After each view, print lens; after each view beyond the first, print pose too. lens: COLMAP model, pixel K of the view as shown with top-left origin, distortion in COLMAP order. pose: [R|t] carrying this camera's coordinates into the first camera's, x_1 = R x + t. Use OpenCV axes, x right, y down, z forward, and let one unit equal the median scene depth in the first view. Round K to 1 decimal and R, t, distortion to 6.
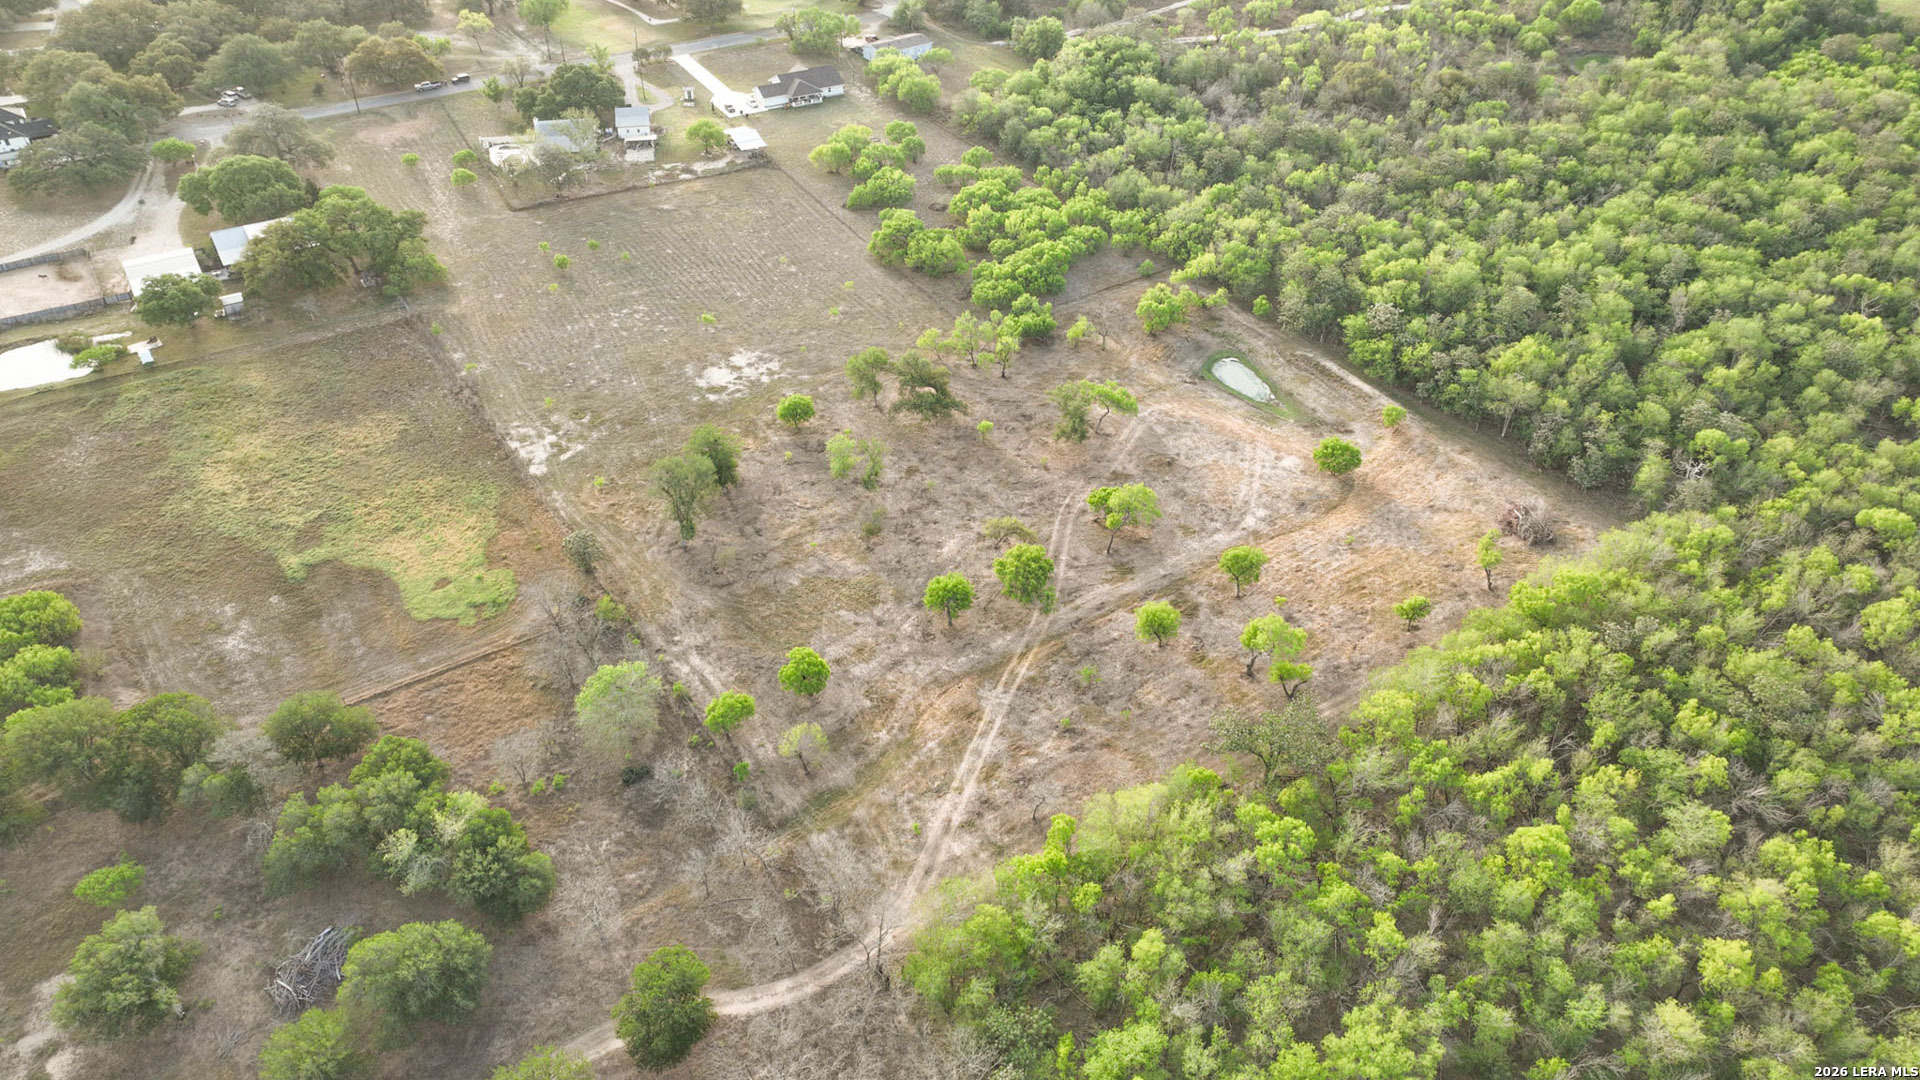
lens RADIAL K [[1356.1, 0, 961.9], [0, 1356.1, 534.3], [0, 0, 1]] dist [-0.000605, 0.018874]
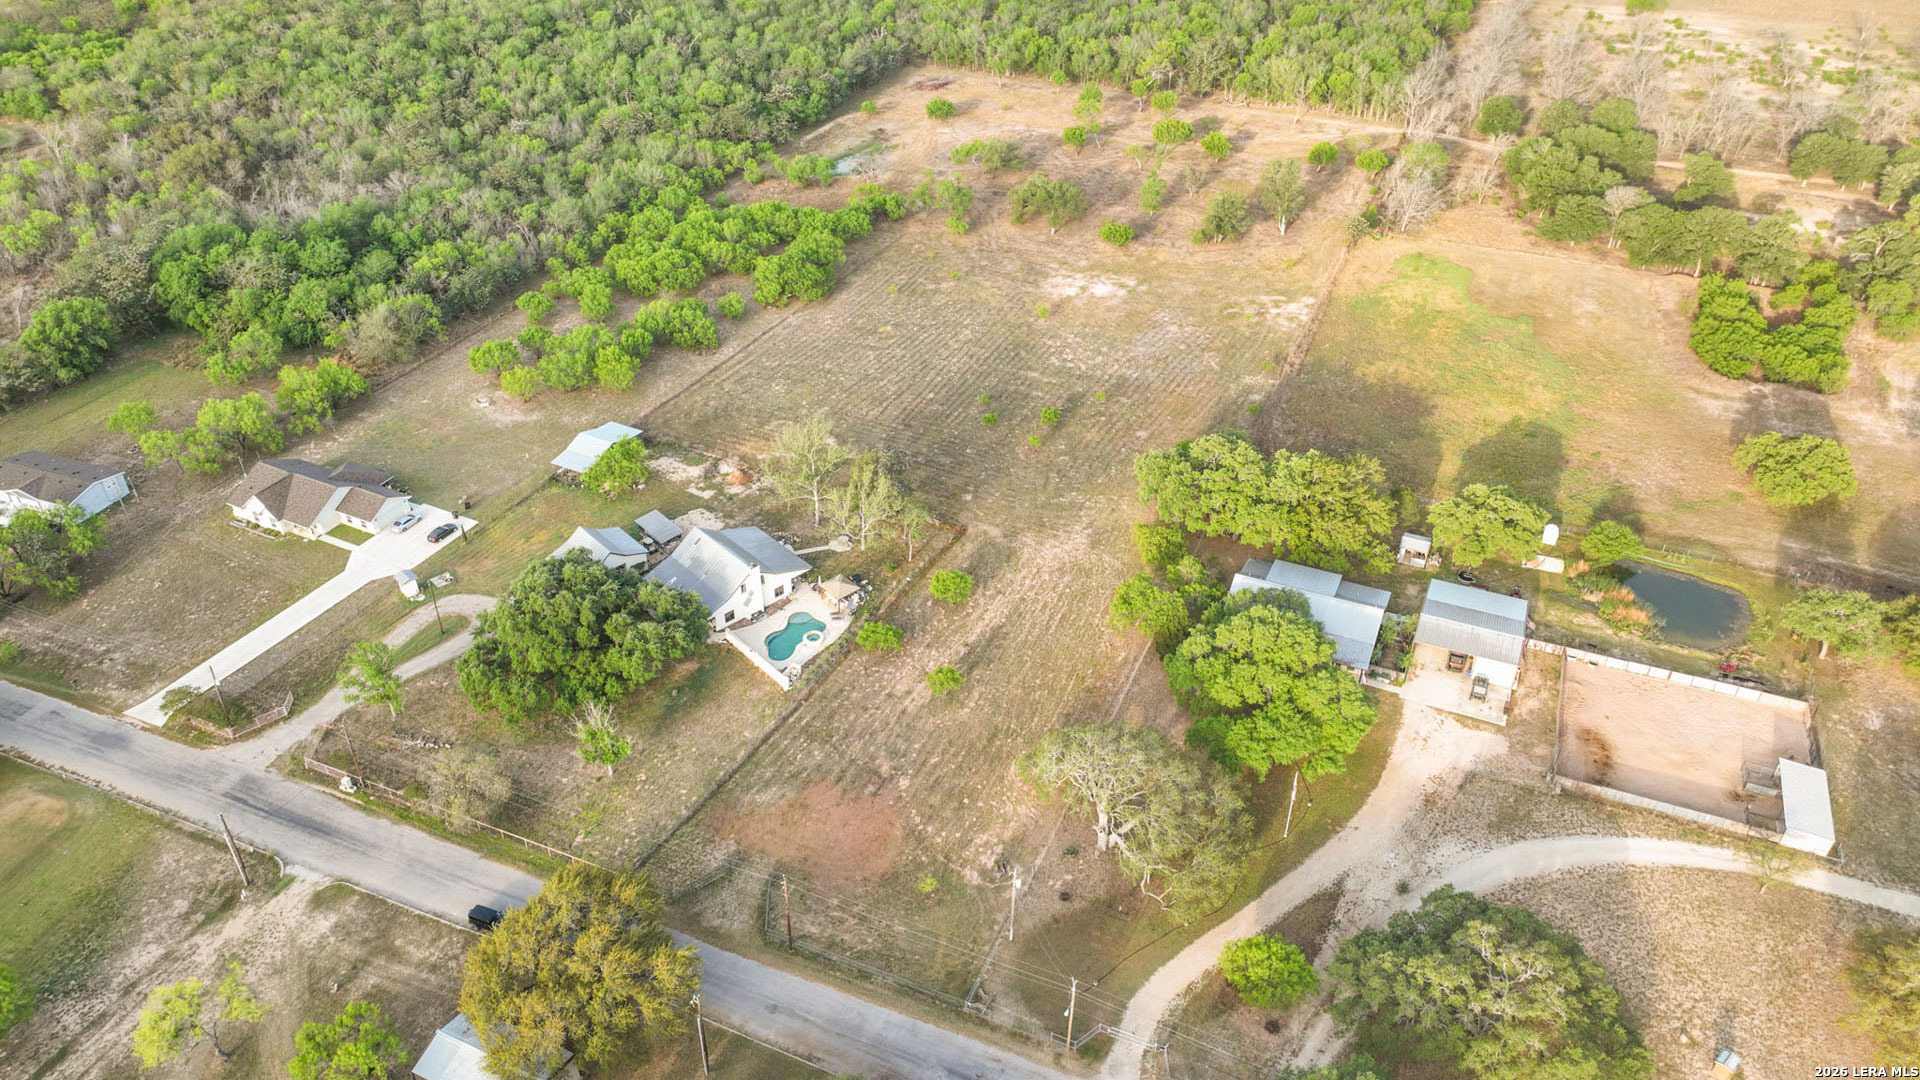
lens RADIAL K [[1356.1, 0, 962.7], [0, 1356.1, 539.8], [0, 0, 1]] dist [-0.000605, 0.018874]
pose [[-0.550222, -0.481802, 0.681999, -1.030178], [0.501876, 0.461948, 0.731249, -0.944092], [-0.667365, 0.744628, -0.012369, 1.343222]]
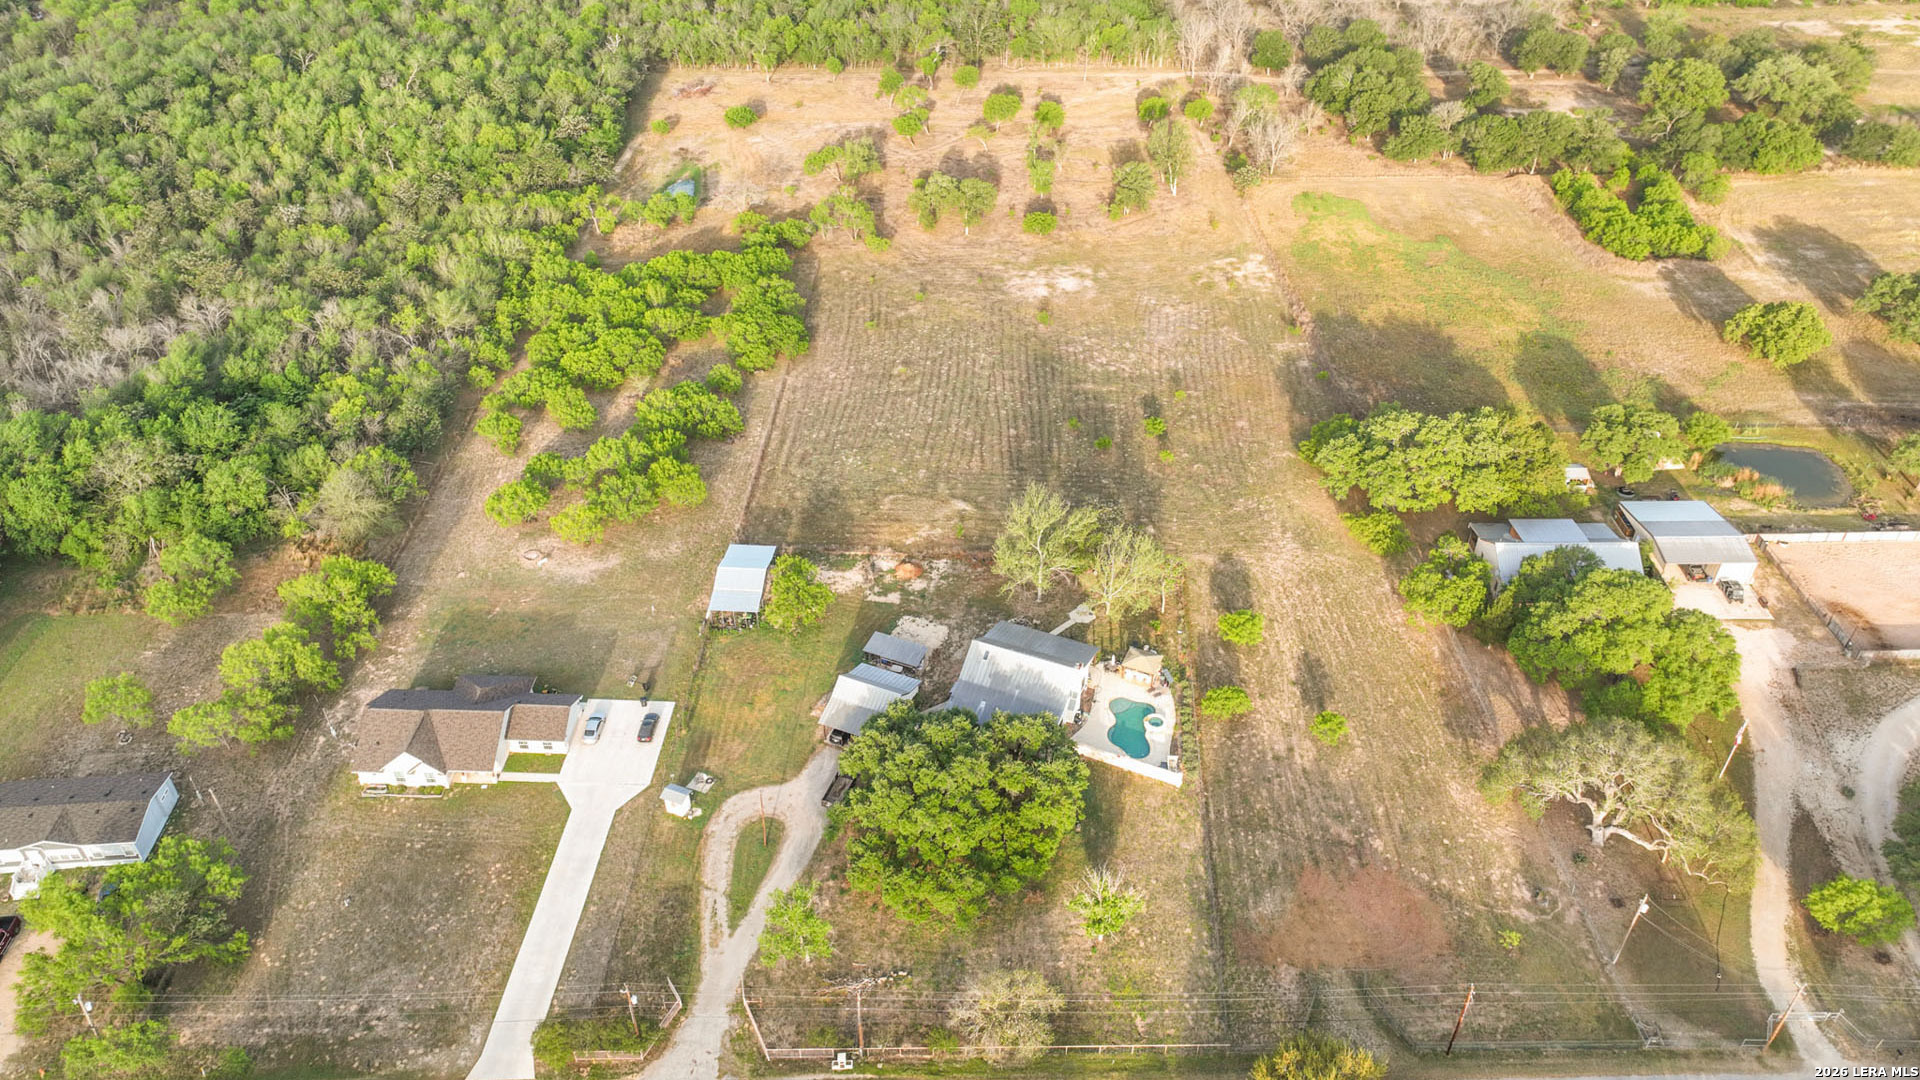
lens RADIAL K [[1356.1, 0, 963.3], [0, 1356.1, 539.0], [0, 0, 1]] dist [-0.000605, 0.018874]
pose [[-0.844640, -0.326621, 0.424149, -0.672228], [0.318798, 0.329609, 0.888665, -1.095906], [-0.430060, 0.885820, -0.174274, 1.513525]]
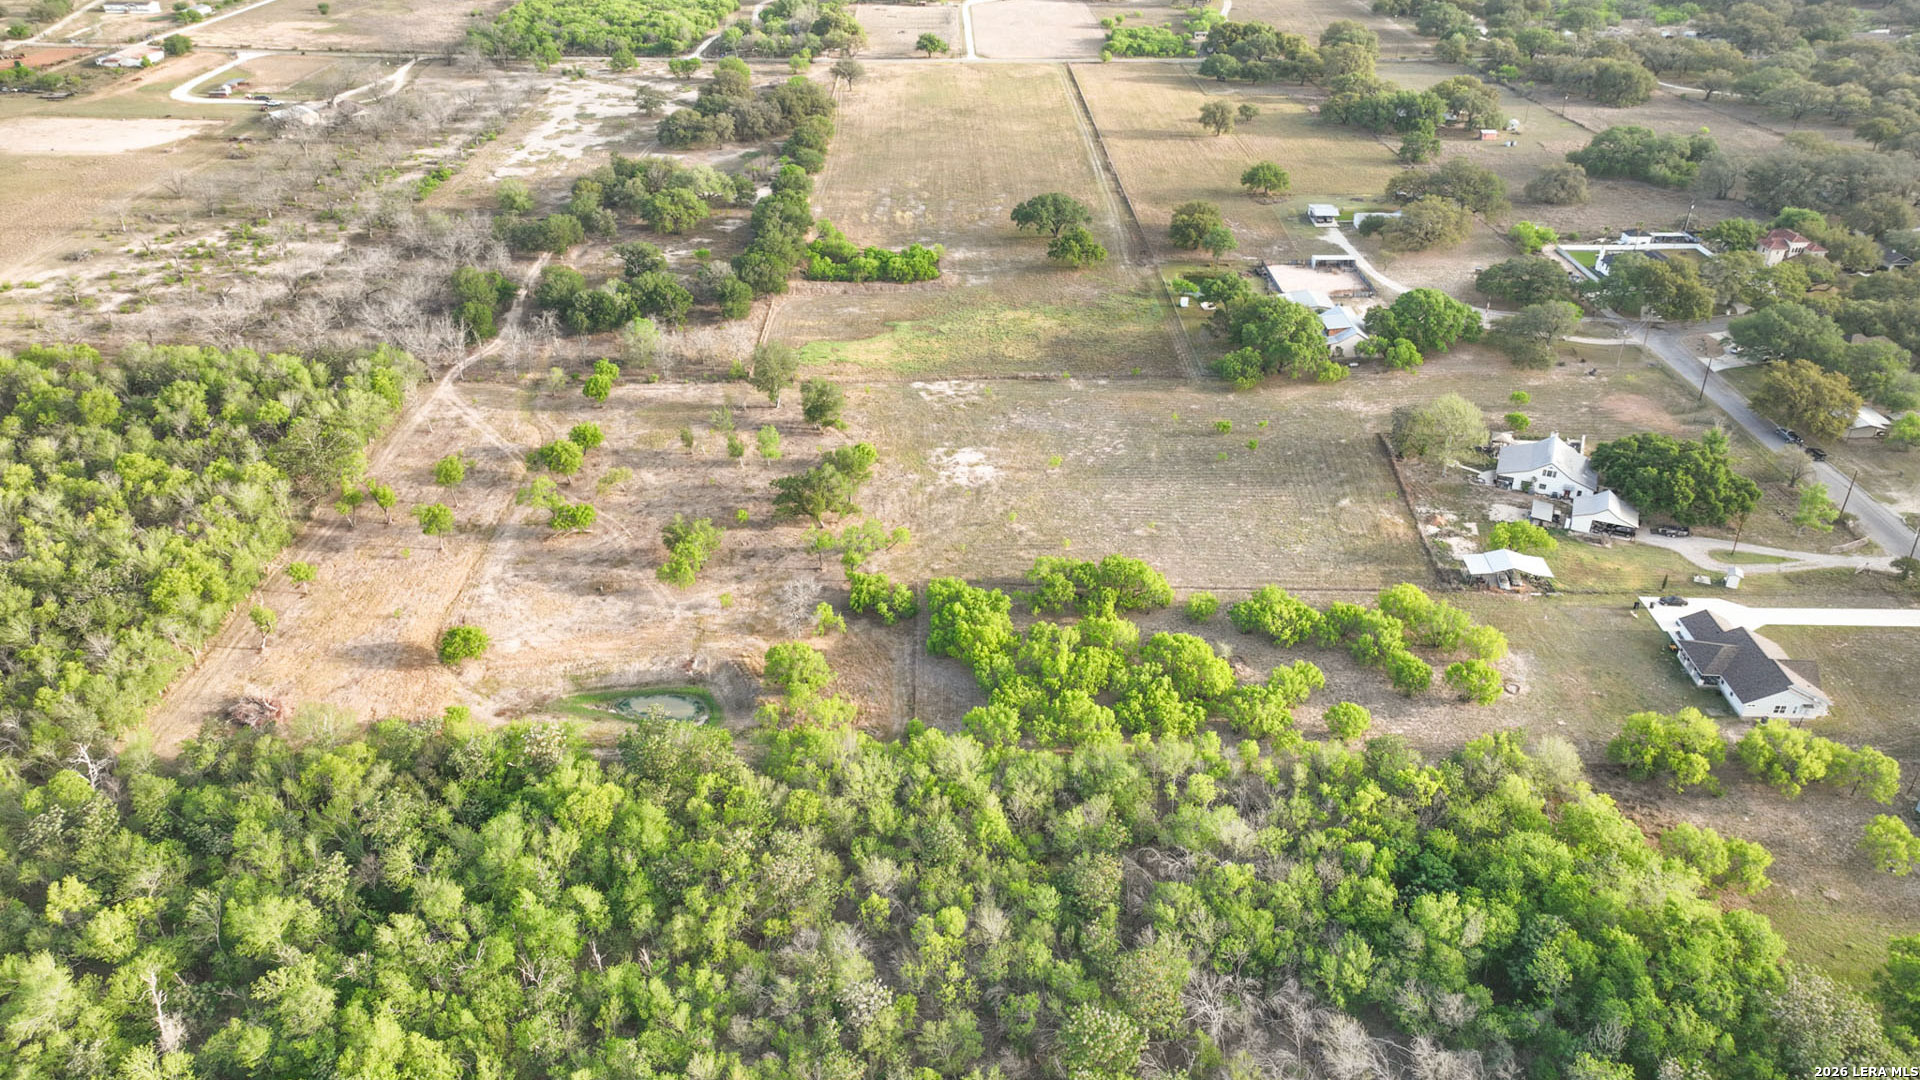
lens RADIAL K [[1356.1, 0, 961.3], [0, 1356.1, 539.2], [0, 0, 1]] dist [-0.000605, 0.018874]
pose [[-0.539492, 0.410041, -0.735401, 0.757800], [-0.514402, 0.530951, 0.673411, -0.923138], [0.666588, 0.741591, -0.075518, 1.233192]]
